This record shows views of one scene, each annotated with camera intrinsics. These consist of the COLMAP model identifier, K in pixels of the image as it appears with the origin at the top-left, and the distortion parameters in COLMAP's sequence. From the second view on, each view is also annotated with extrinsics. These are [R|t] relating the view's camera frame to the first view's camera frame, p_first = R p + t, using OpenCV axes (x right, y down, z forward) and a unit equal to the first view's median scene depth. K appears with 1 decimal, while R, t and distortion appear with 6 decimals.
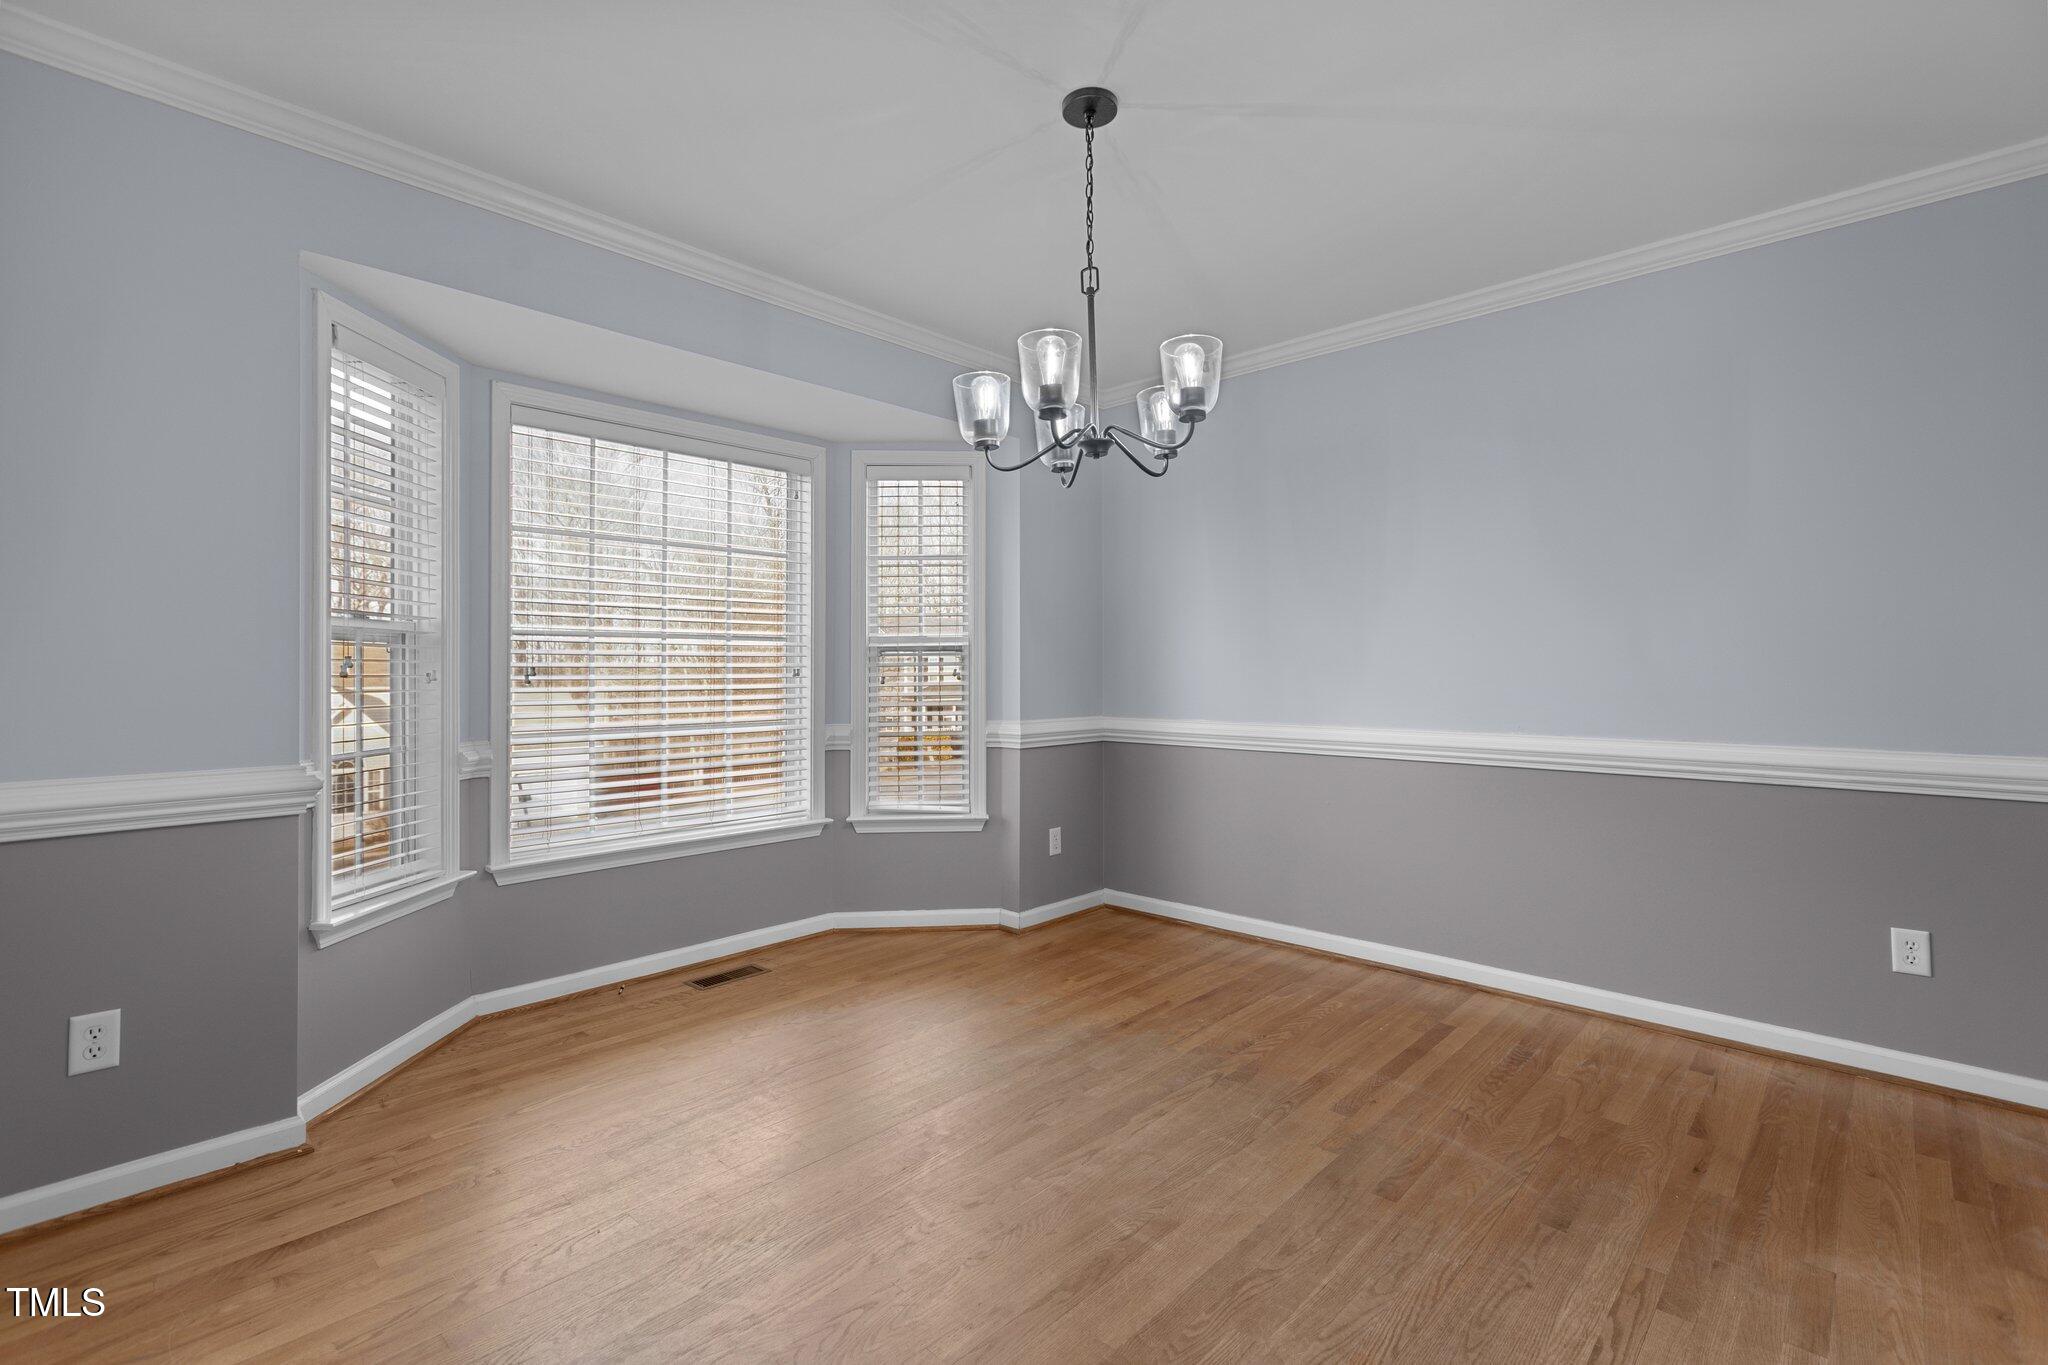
lens RADIAL K [[914.8, 0, 1027.5], [0, 914.8, 657.4], [0, 0, 1]] dist [0.000430, -0.000548]
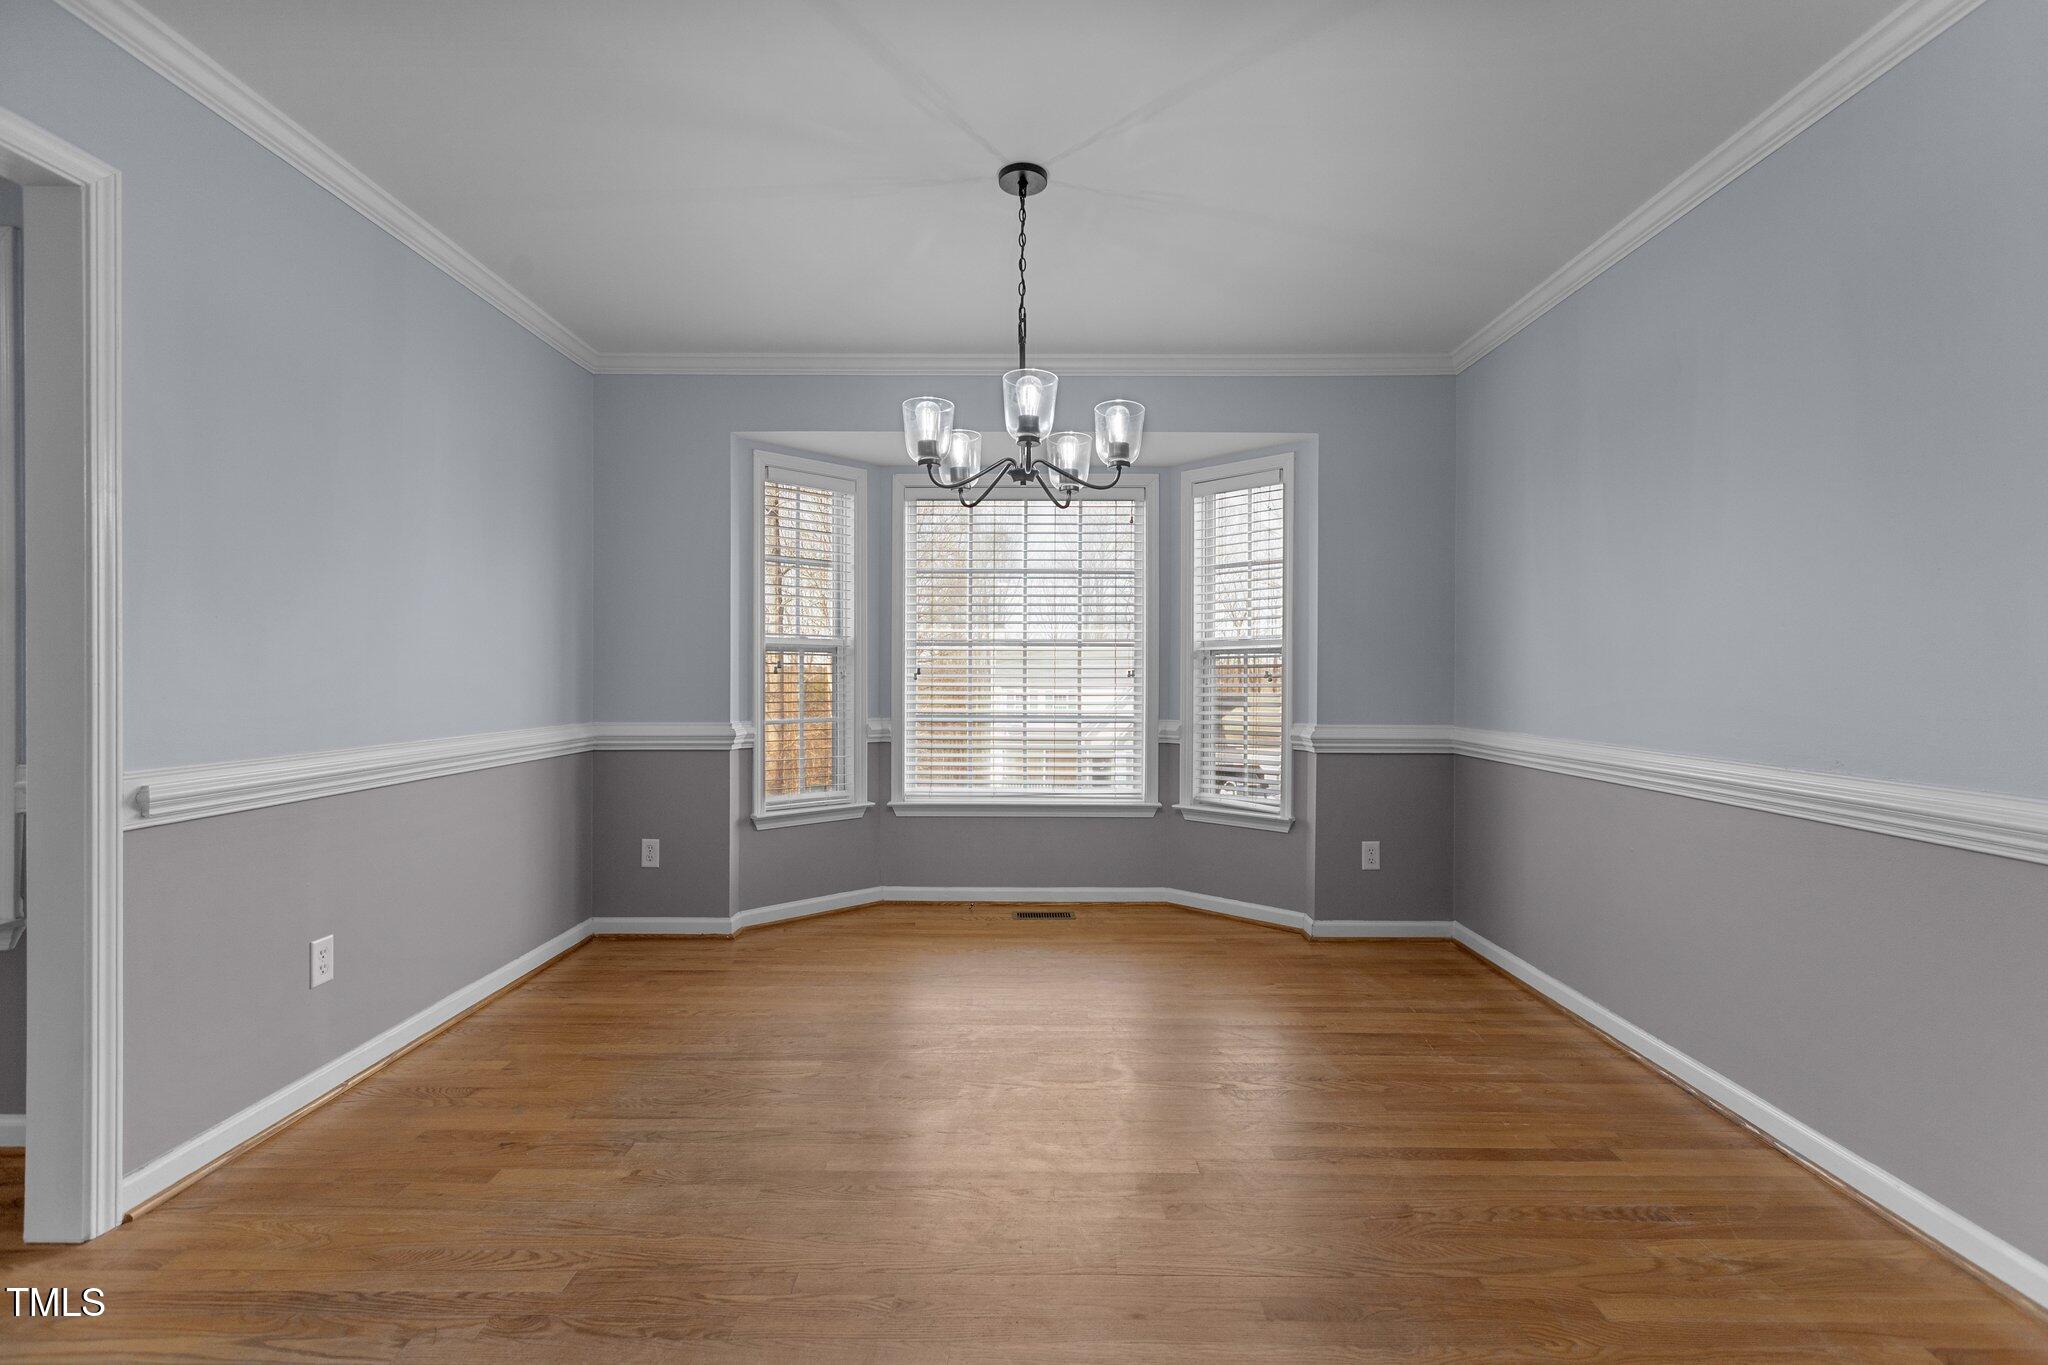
lens RADIAL K [[914.8, 0, 1034.7], [0, 914.8, 669.8], [0, 0, 1]] dist [0.000430, -0.000548]
pose [[0.682569, 0.000685, -0.730821, 0.502474], [0.005753, 0.999964, 0.006311, 0.004033], [0.730799, -0.008512, 0.682540, 0.119670]]
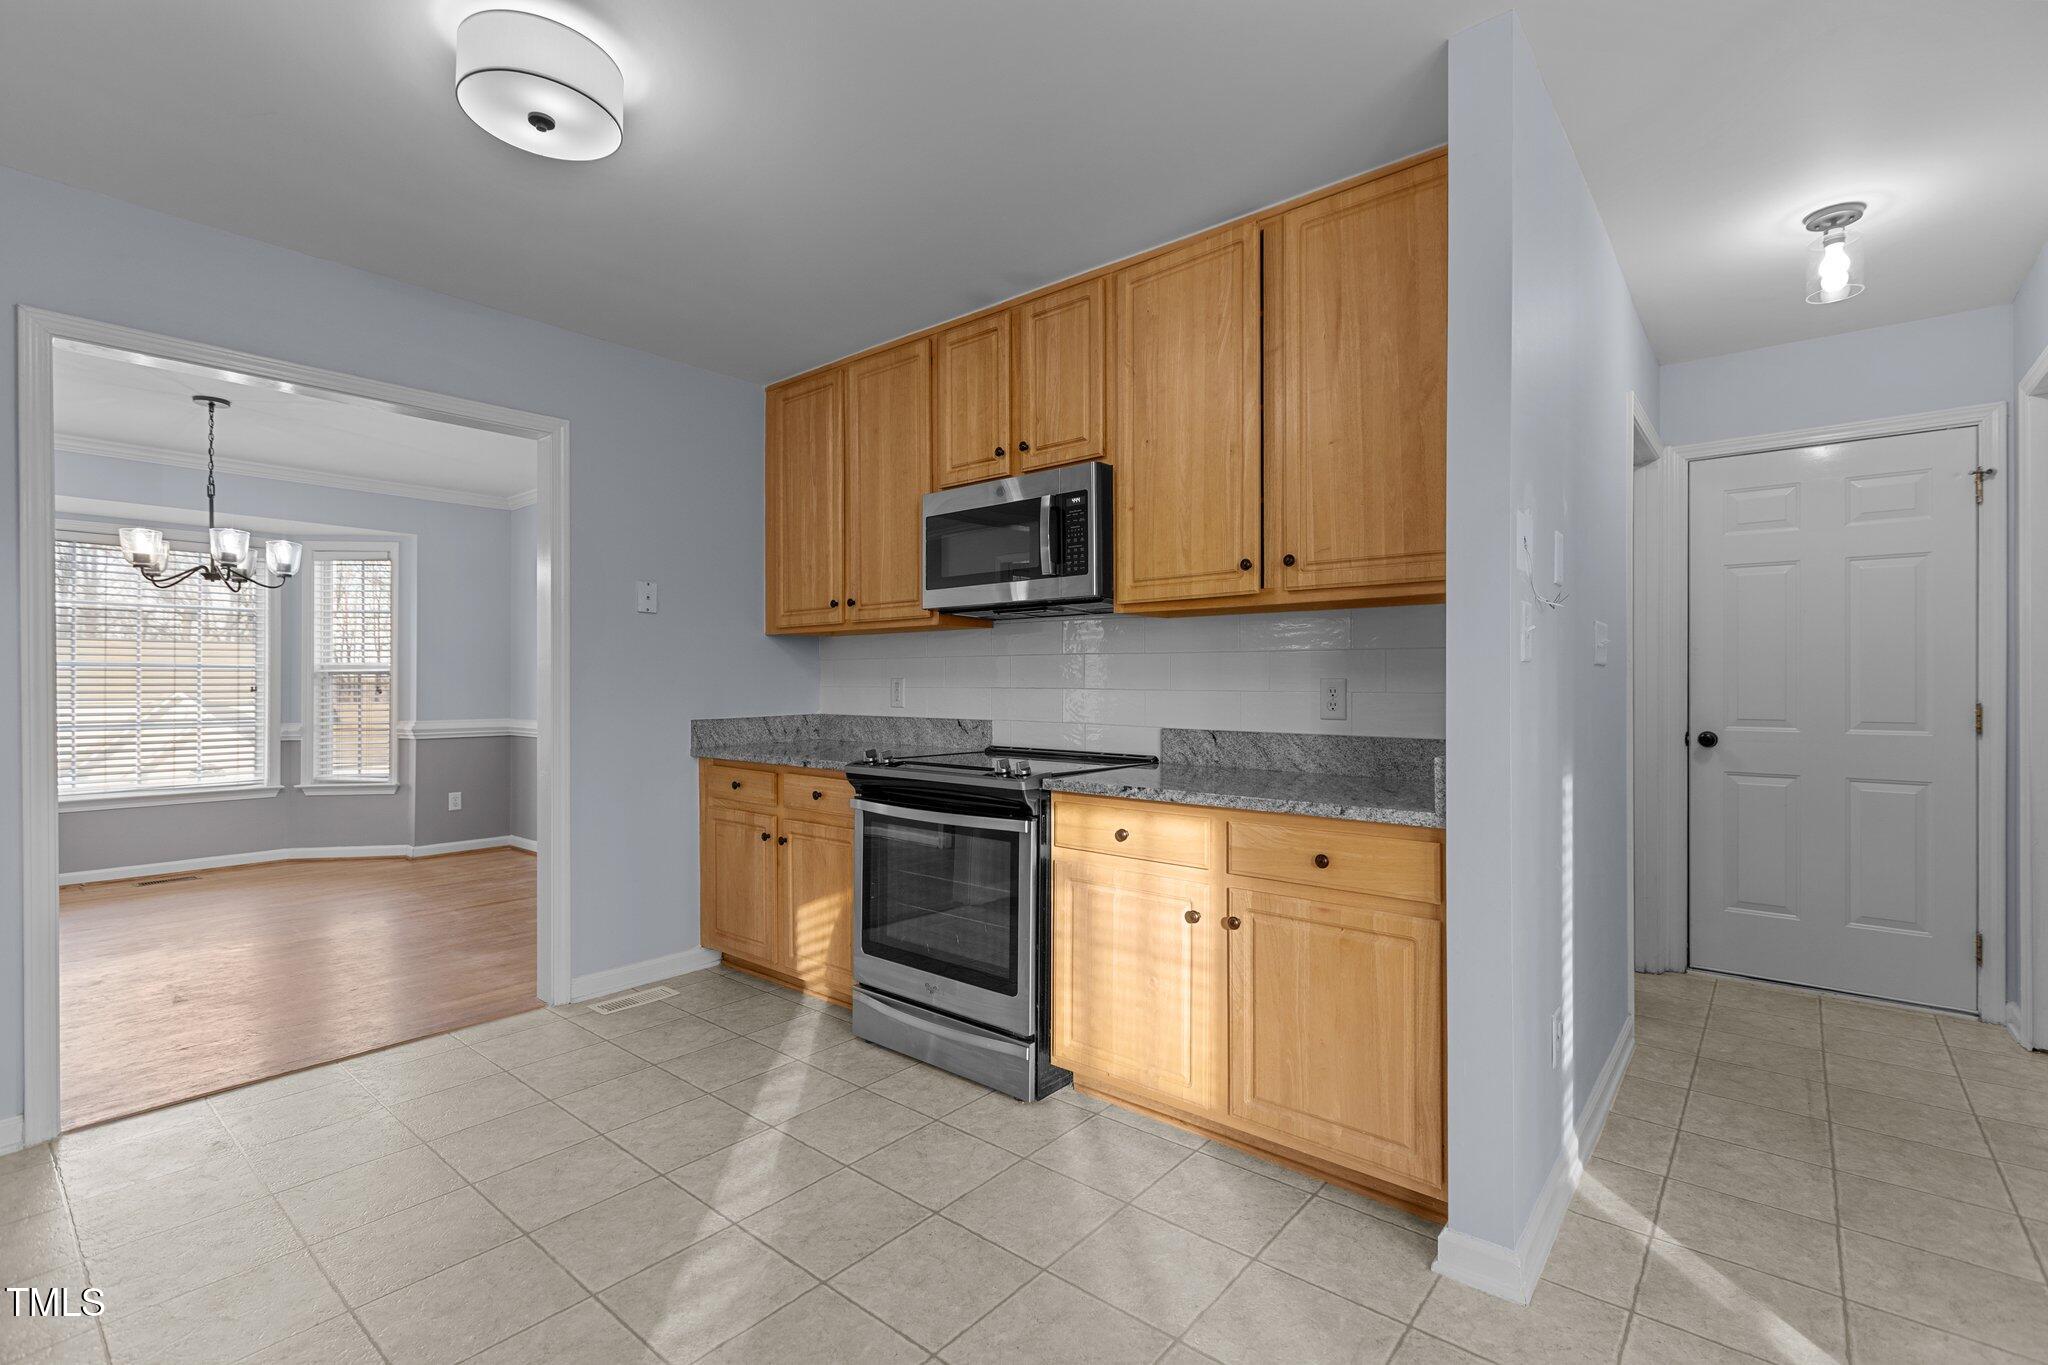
lens RADIAL K [[914.8, 0, 1031.0], [0, 914.8, 680.8], [0, 0, 1]] dist [0.000430, -0.000548]
pose [[0.998320, 0.002055, 0.057913, 0.930723], [-0.002779, 0.999919, 0.012438, -0.018841], [-0.057882, -0.012578, 0.998244, -0.577382]]
